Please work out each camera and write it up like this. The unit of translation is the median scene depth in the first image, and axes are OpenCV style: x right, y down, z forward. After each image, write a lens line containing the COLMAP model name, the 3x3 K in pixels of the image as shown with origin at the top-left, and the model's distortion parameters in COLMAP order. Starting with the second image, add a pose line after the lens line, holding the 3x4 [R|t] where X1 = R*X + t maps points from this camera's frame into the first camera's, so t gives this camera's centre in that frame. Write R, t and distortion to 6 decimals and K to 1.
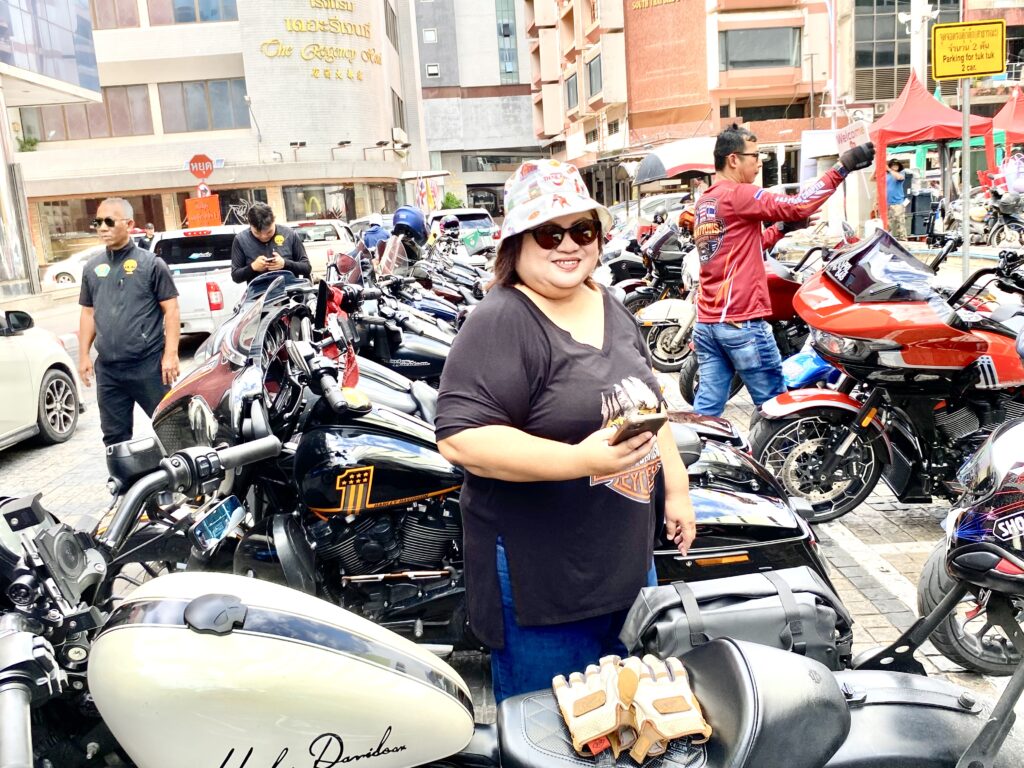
lens RADIAL K [[951.0, 0, 512.0], [0, 951.0, 384.0], [0, 0, 1]] dist [0.057532, 0.010125]
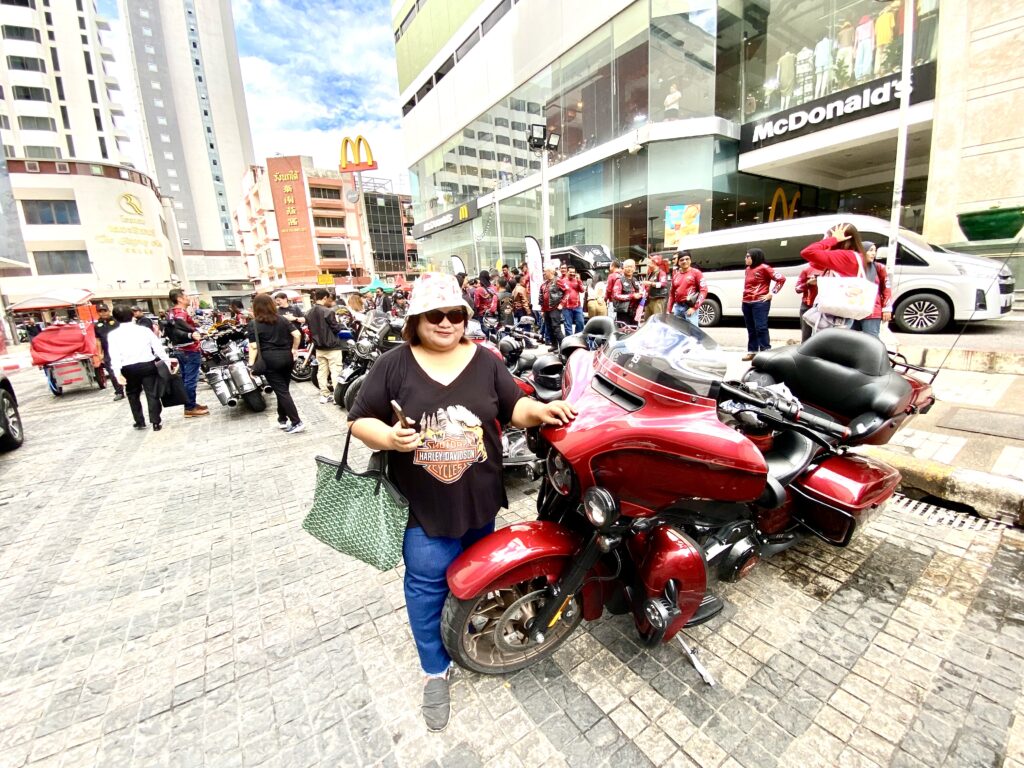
lens RADIAL K [[427.0, 0, 512.0], [0, 427.0, 384.0], [0, 0, 1]] dist [-0.002076, -0.000609]
pose [[0.848652, -0.097212, 0.519943, 0.011230], [0.099279, 0.994771, 0.023945, 0.045866], [-0.519552, 0.031299, 0.853865, -0.257424]]
